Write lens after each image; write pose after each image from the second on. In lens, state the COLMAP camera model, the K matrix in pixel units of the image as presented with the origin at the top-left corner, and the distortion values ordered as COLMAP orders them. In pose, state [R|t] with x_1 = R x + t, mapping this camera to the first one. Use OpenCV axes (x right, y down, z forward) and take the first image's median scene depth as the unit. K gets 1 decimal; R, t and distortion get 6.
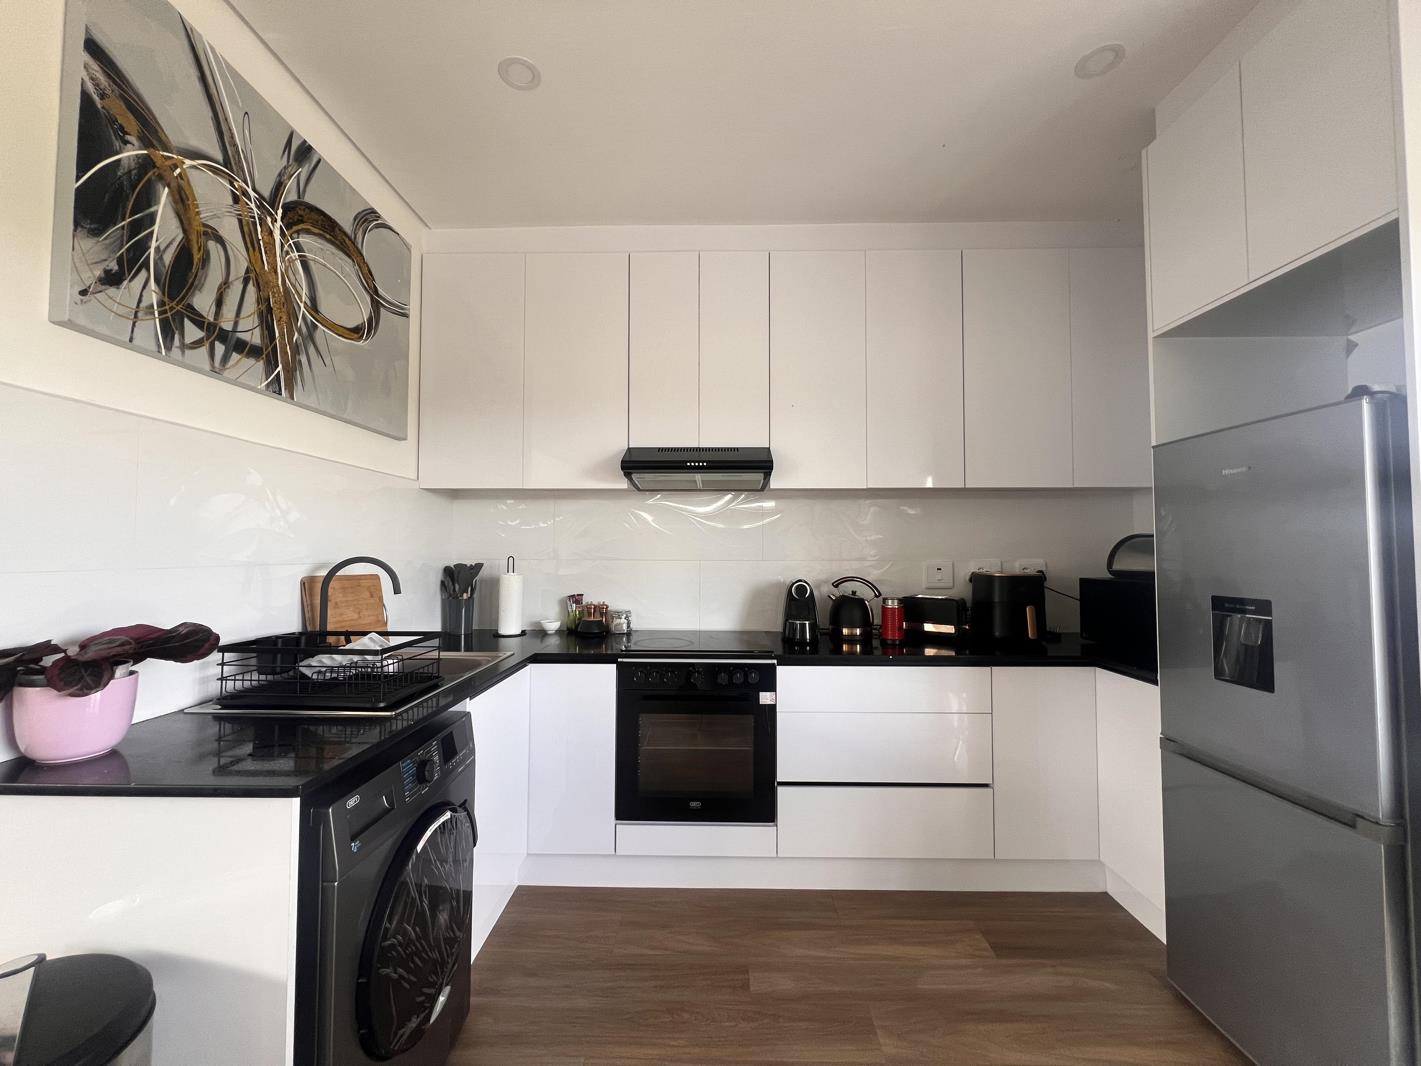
lens RADIAL K [[565.3, 0, 709.9], [0, 565.3, 530.0], [0, 0, 1]] dist [-0.001165, 0.000224]
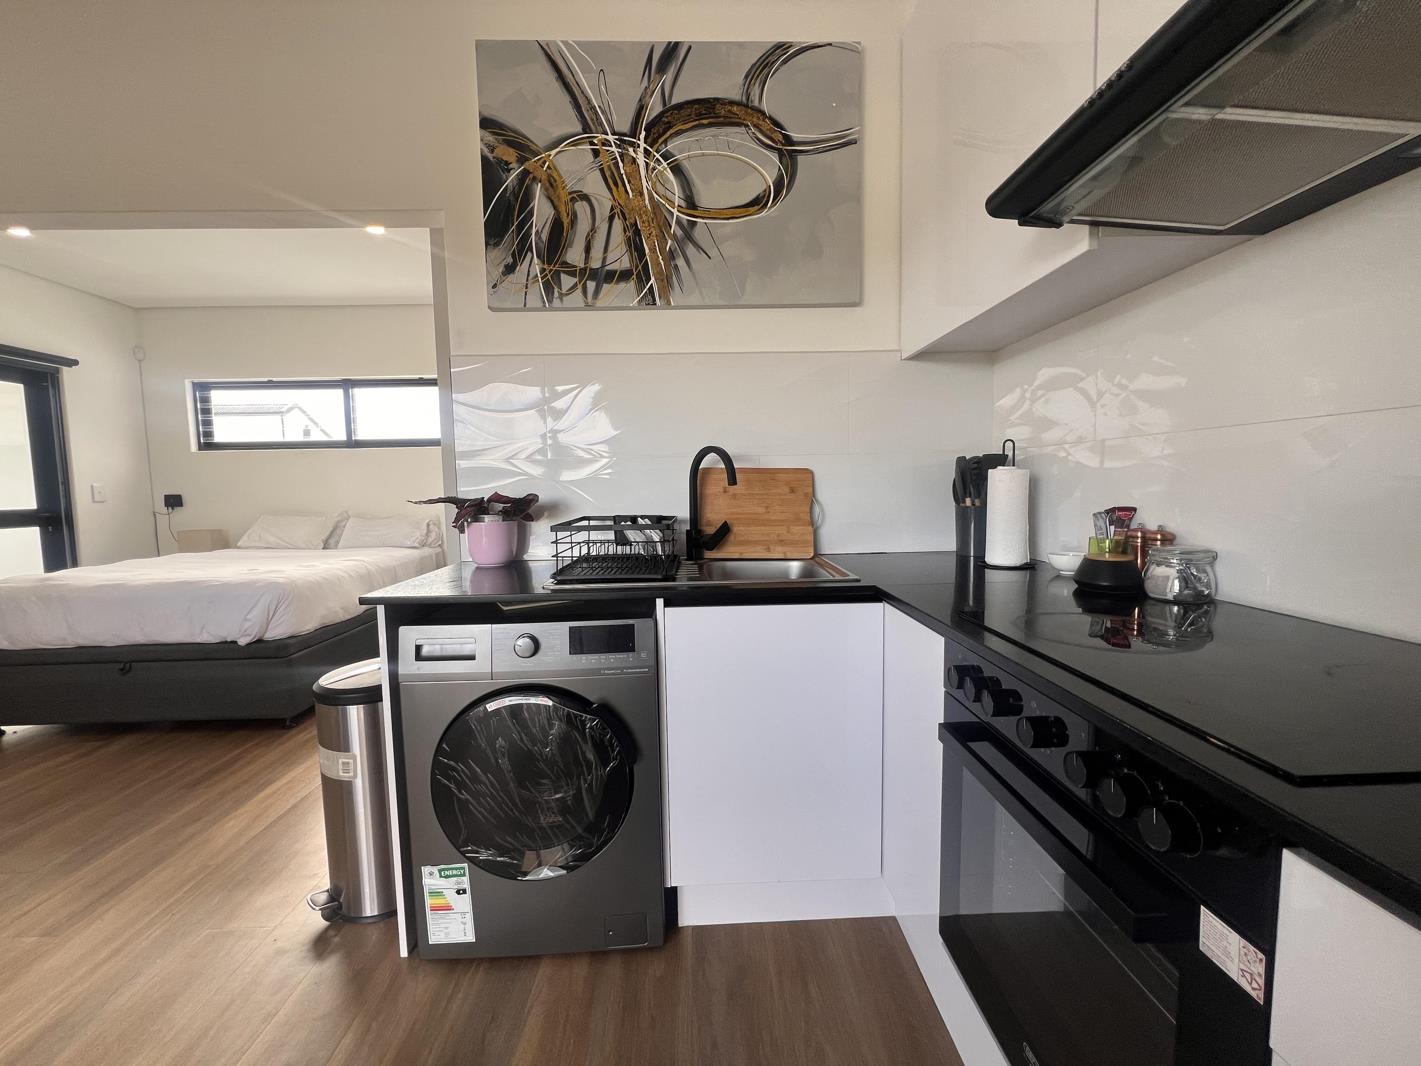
lens RADIAL K [[565.3, 0, 709.9], [0, 565.3, 530.0], [0, 0, 1]] dist [-0.001165, 0.000224]
pose [[0.044477, 0.076675, -0.996064, 0.423537], [0.055340, 0.995330, 0.079090, 0.131368], [0.997476, -0.058640, 0.040026, 1.088713]]
